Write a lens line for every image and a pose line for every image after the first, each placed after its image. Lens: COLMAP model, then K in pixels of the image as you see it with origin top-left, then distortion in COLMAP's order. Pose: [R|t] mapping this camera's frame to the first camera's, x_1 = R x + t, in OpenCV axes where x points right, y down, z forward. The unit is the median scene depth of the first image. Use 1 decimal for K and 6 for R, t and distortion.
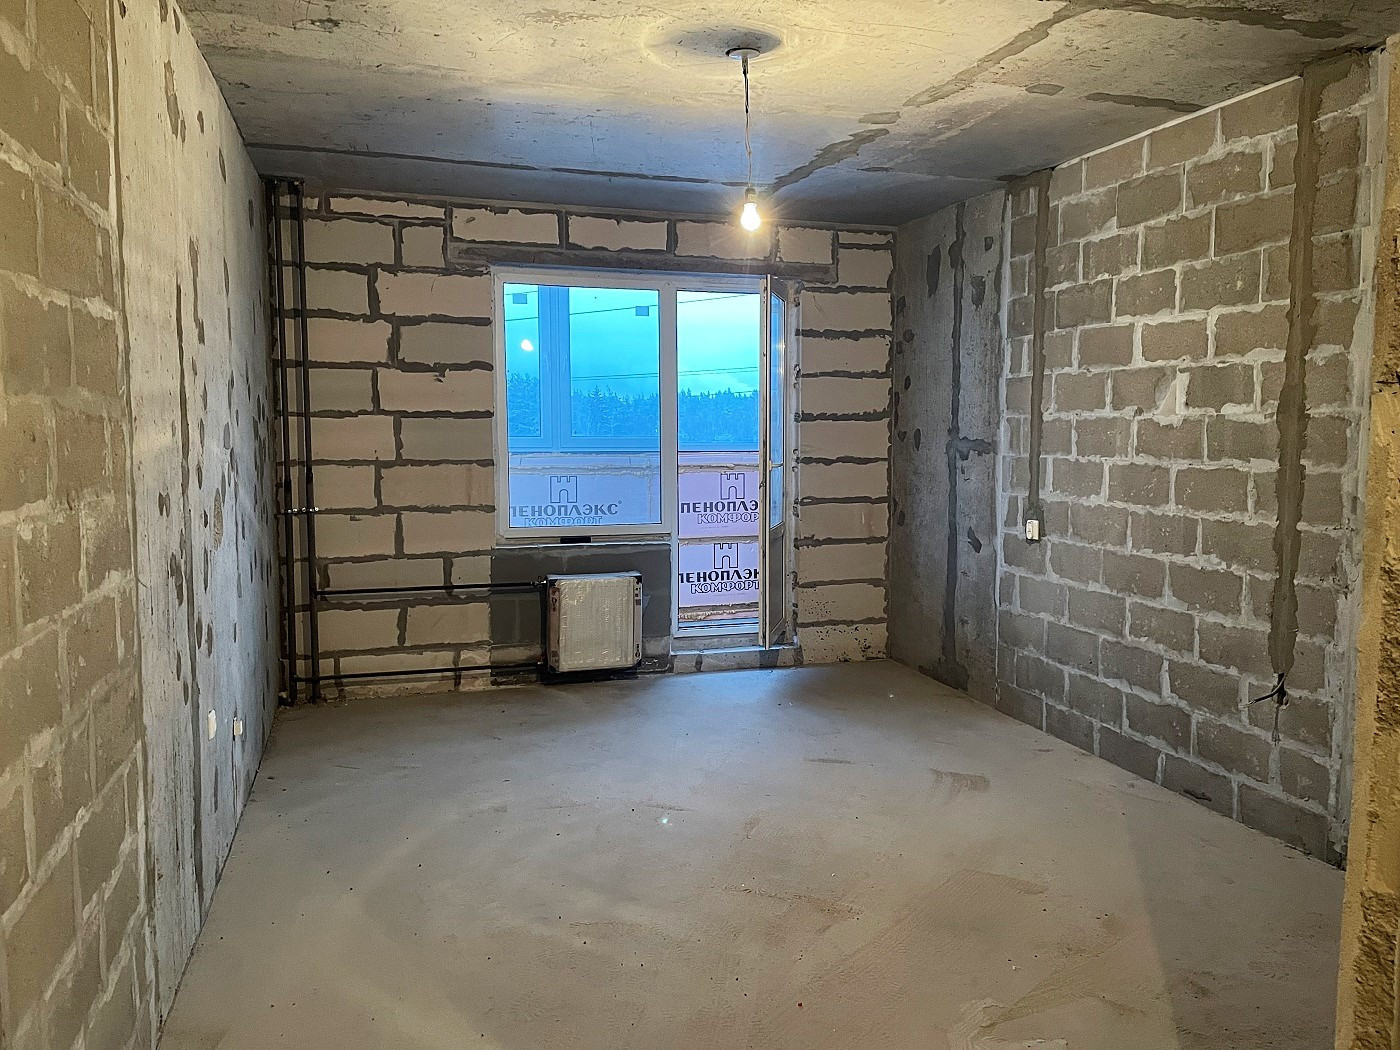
lens RADIAL K [[1043.5, 0, 710.9], [0, 1043.5, 517.8], [0, 0, 1]] dist [0.059552, -0.083263]
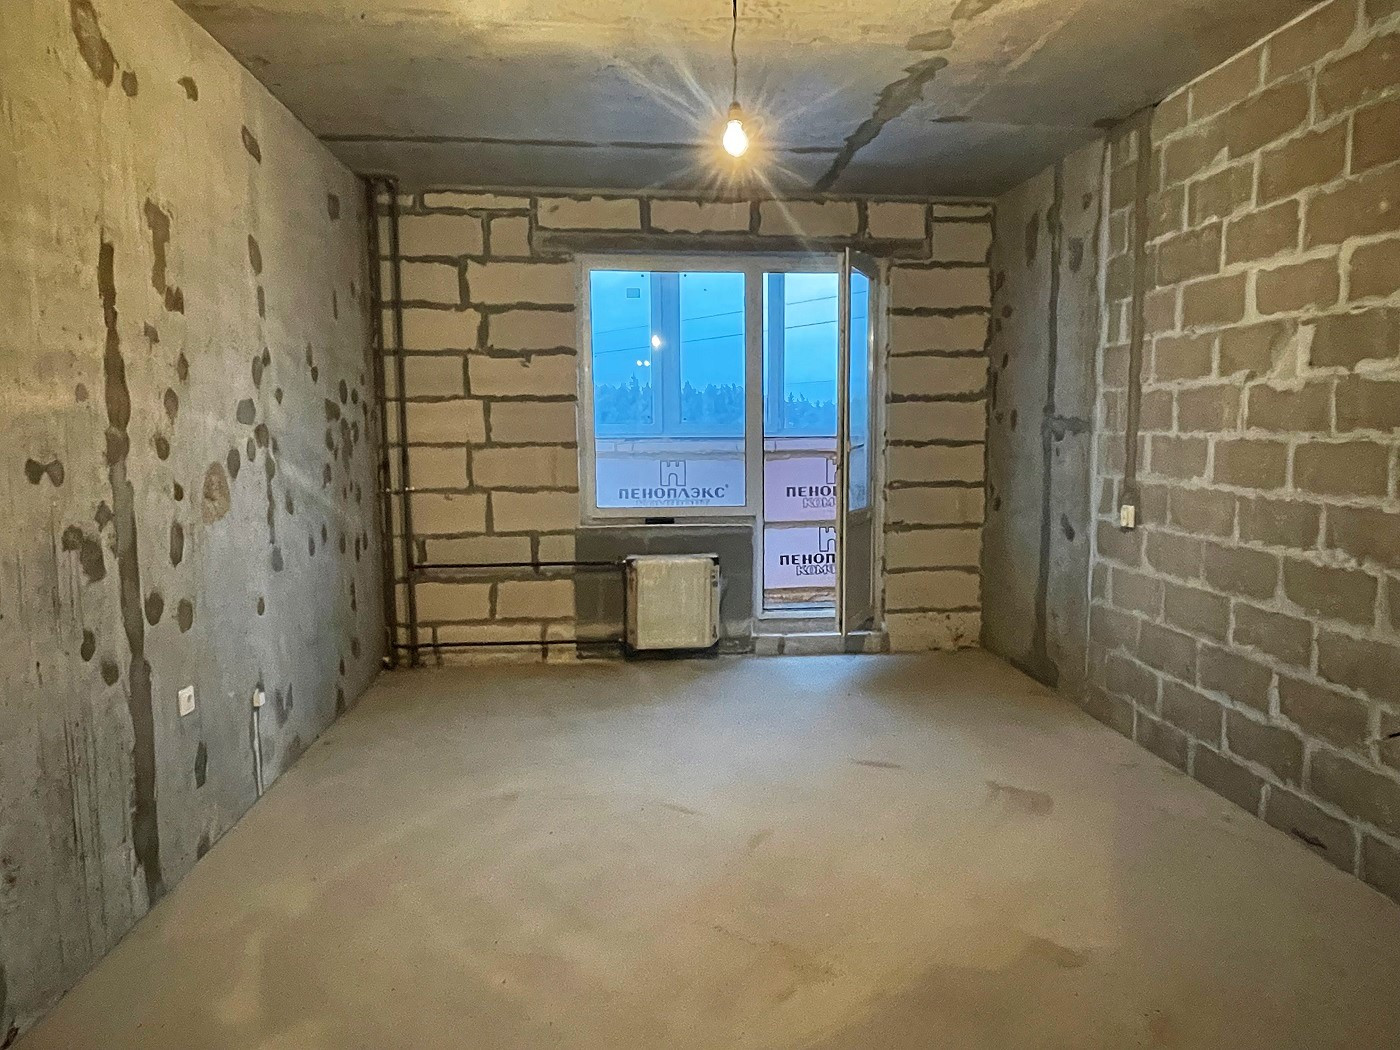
lens RADIAL K [[890.8, 0, 705.2], [0, 890.8, 529.6], [0, 0, 1]] dist [-0.018250, 0.004086]
pose [[0.979521, 0.016543, -0.200660, 0.129367], [-0.010956, 0.999522, 0.028921, 0.005630], [0.201042, -0.026130, 0.979234, 0.227932]]
